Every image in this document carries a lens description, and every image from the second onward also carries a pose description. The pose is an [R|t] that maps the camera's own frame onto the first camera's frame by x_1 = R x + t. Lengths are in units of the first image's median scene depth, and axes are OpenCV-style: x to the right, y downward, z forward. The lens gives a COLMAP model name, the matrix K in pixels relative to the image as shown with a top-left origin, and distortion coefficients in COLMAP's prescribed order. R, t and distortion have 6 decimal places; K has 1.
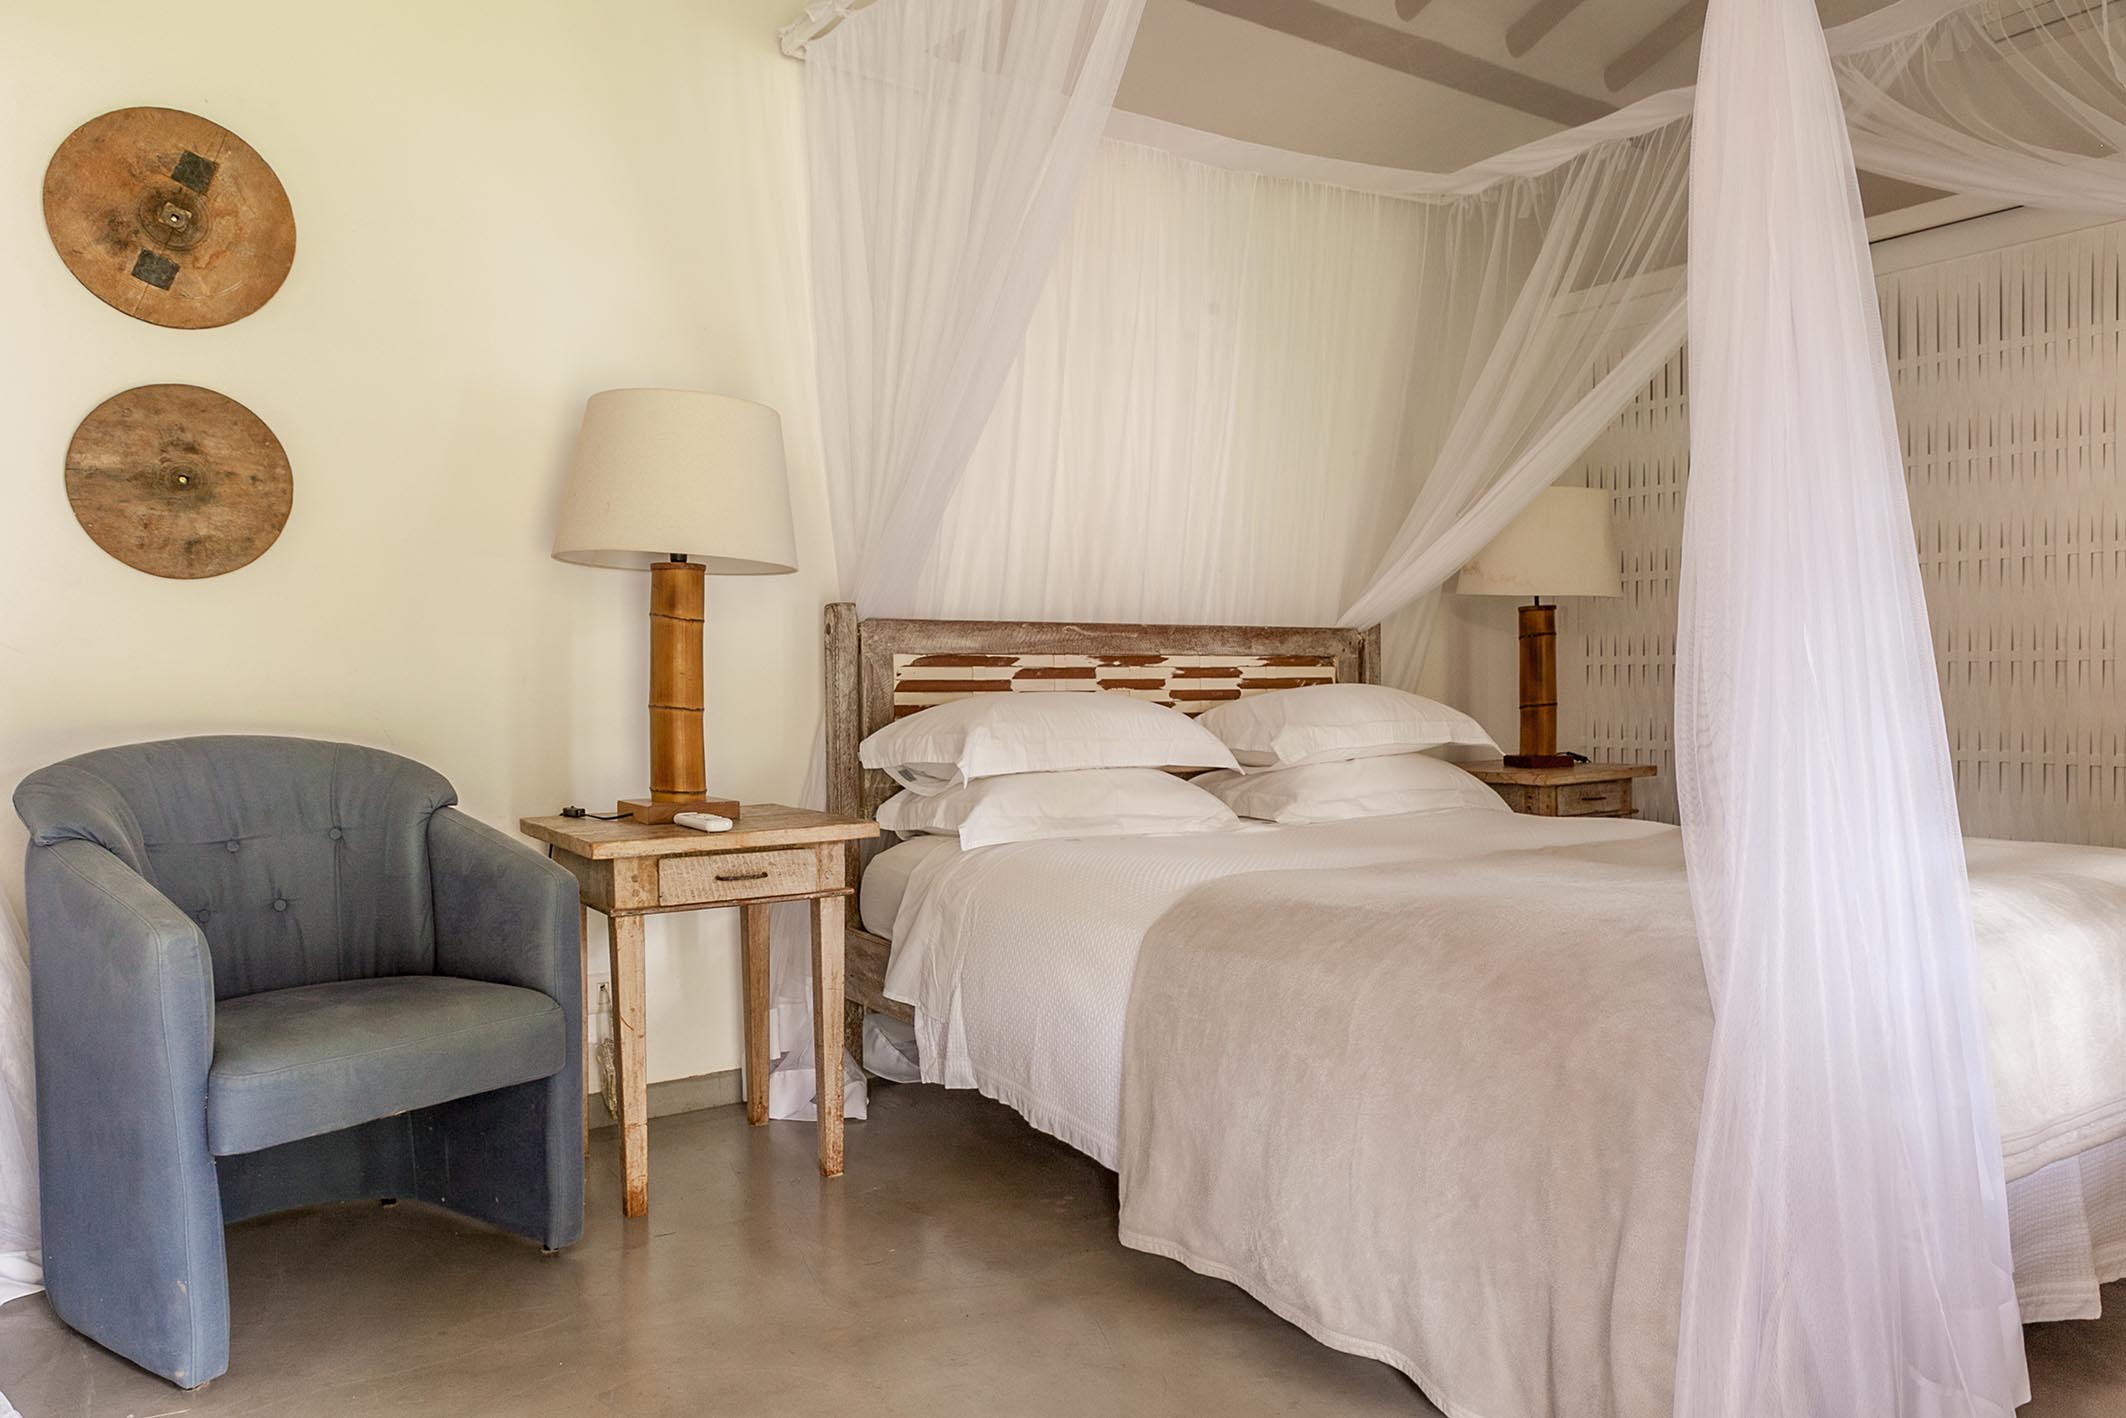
lens RADIAL K [[1437.3, 0, 1060.7], [0, 1437.3, 693.3], [0, 0, 1]] dist [-0.007293, -0.001832]
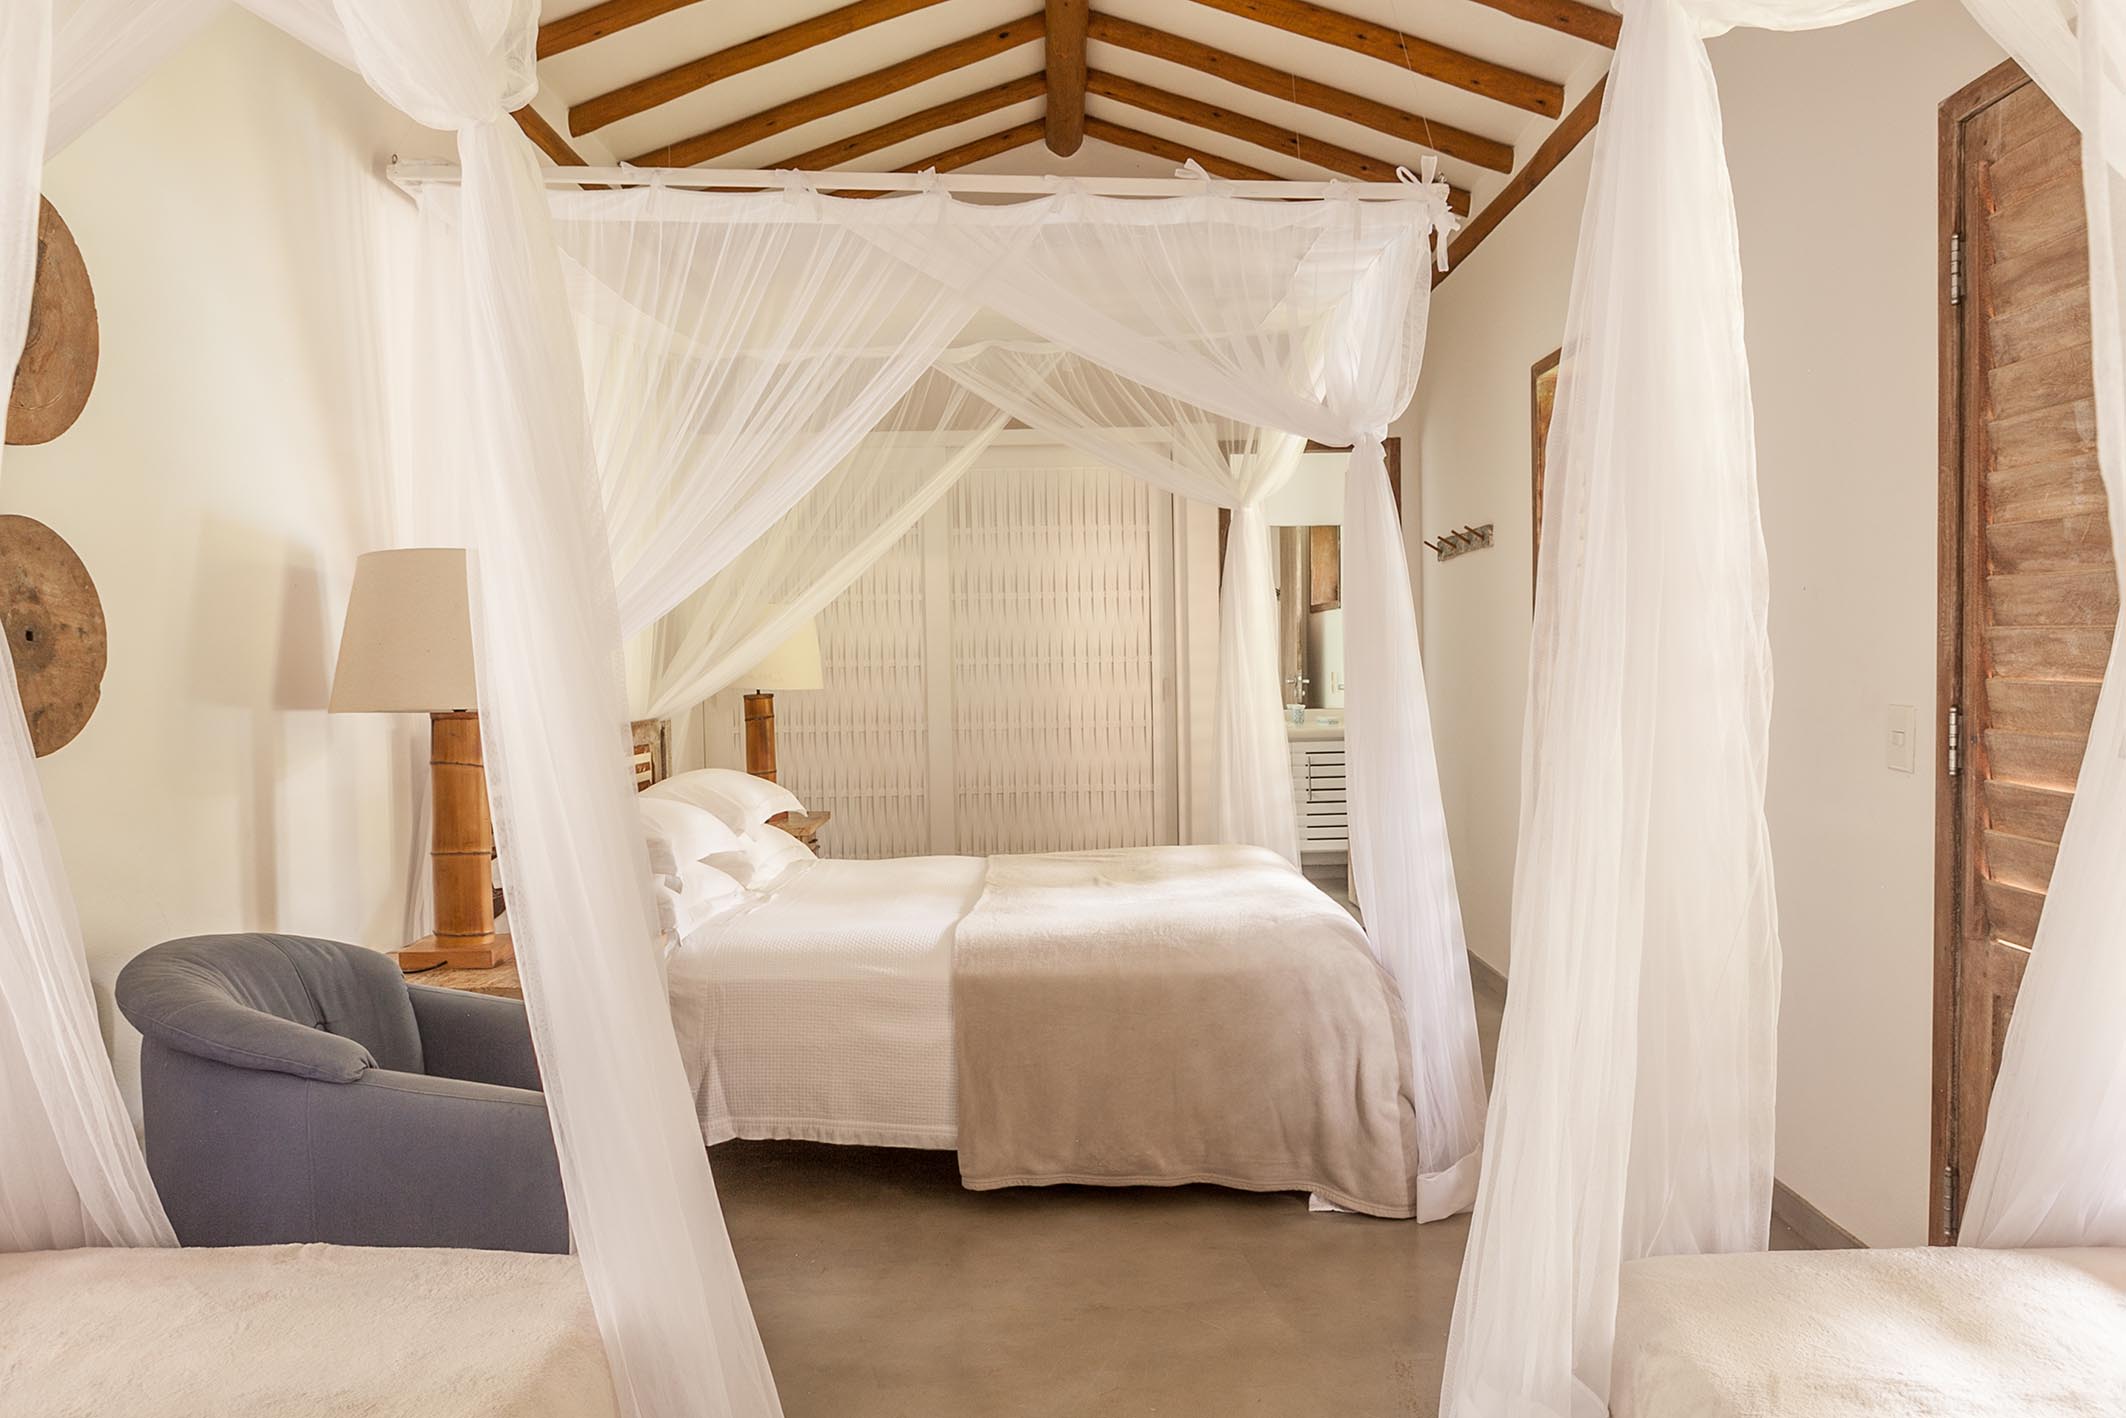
lens RADIAL K [[1437.3, 0, 1065.1], [0, 1437.3, 718.7], [0, 0, 1]] dist [-0.007293, -0.001832]
pose [[0.589663, -0.033222, 0.806966, -0.637911], [0.023803, 0.999434, 0.023752, -0.075090], [-0.807299, 0.005203, 0.590120, 0.041766]]
